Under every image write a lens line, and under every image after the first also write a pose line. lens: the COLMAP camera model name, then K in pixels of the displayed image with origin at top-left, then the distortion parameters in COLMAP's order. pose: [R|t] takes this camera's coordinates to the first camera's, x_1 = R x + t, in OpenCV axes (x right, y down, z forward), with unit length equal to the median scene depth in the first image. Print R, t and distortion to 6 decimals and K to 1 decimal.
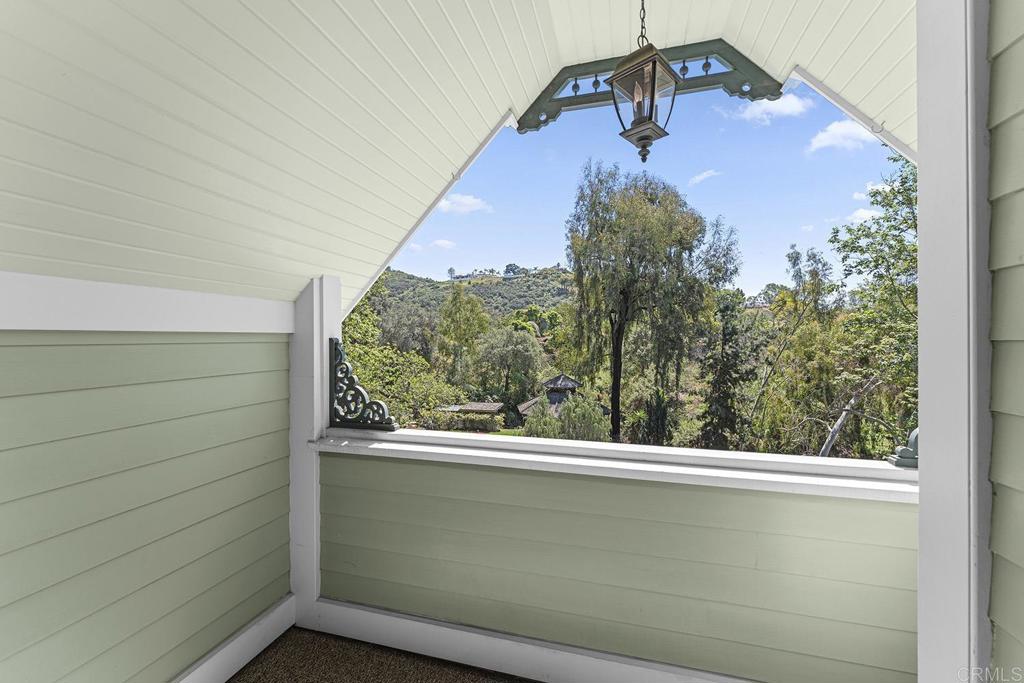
lens RADIAL K [[405.7, 0, 511.6], [0, 405.7, 343.3], [0, 0, 1]] dist [-0.003082, -0.000599]
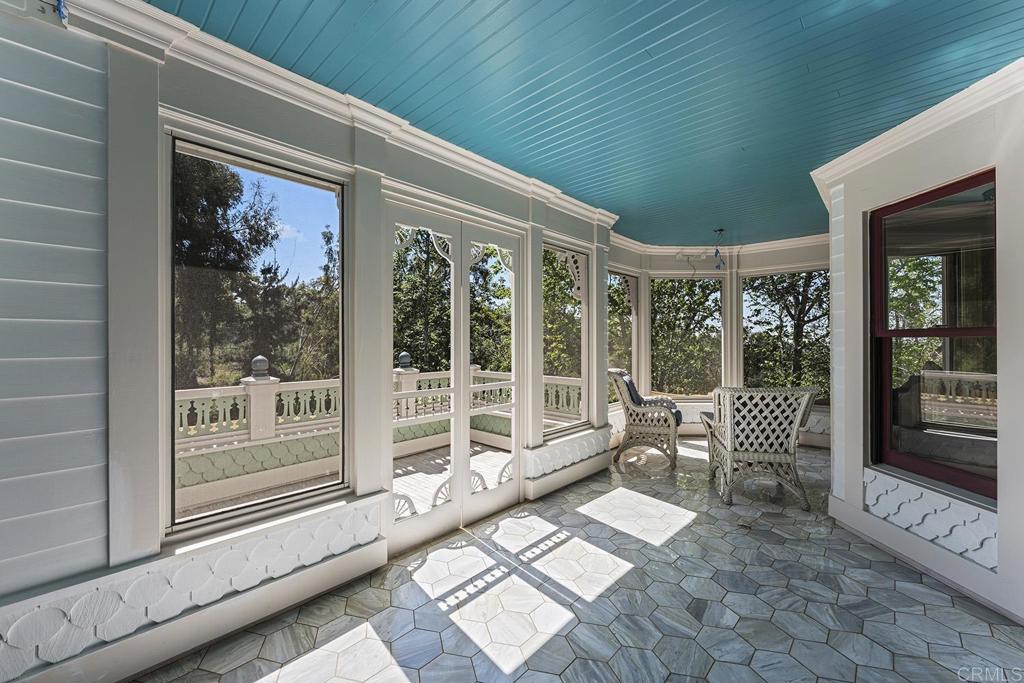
lens RADIAL K [[405.7, 0, 505.7], [0, 405.7, 342.7], [0, 0, 1]] dist [-0.003082, -0.000599]
pose [[0.477139, 0.005525, 0.878810, -0.064210], [-0.003741, 0.999984, -0.004256, 0.082527], [-0.878820, -0.001257, 0.477152, 0.000411]]
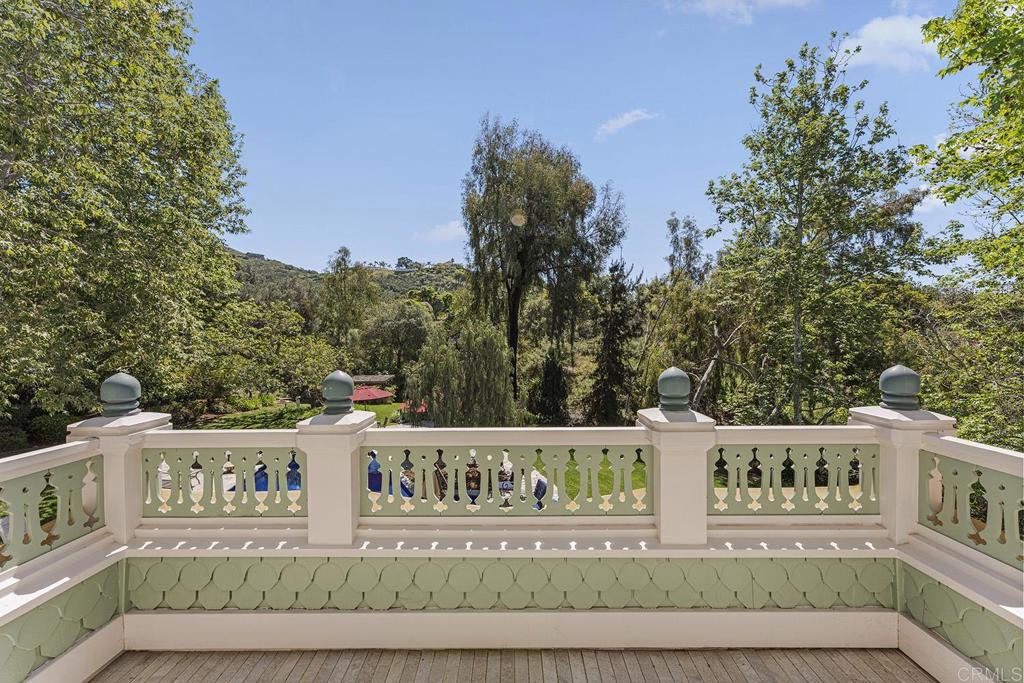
lens RADIAL K [[405.7, 0, 510.1], [0, 405.7, 342.2], [0, 0, 1]] dist [-0.003082, -0.000599]
pose [[0.967633, -0.002345, 0.252349, 0.001515], [-0.000229, 0.999948, 0.010171, 0.081543], [-0.252360, -0.009900, 0.967583, 0.048091]]
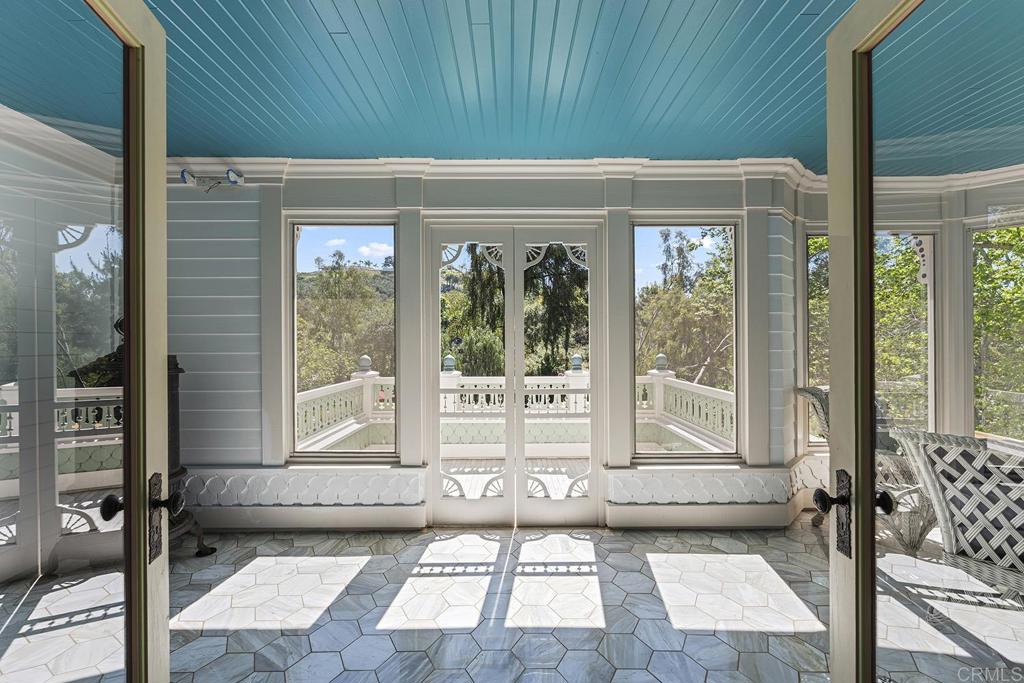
lens RADIAL K [[433.8, 0, 509.4], [0, 433.8, 345.9], [0, 0, 1]] dist [-0.001121, -0.000361]
pose [[0.964795, 0.004892, 0.262959, -0.023970], [-0.006361, 0.999969, 0.004735, 0.081926], [-0.262927, -0.006241, 0.964795, -0.036081]]
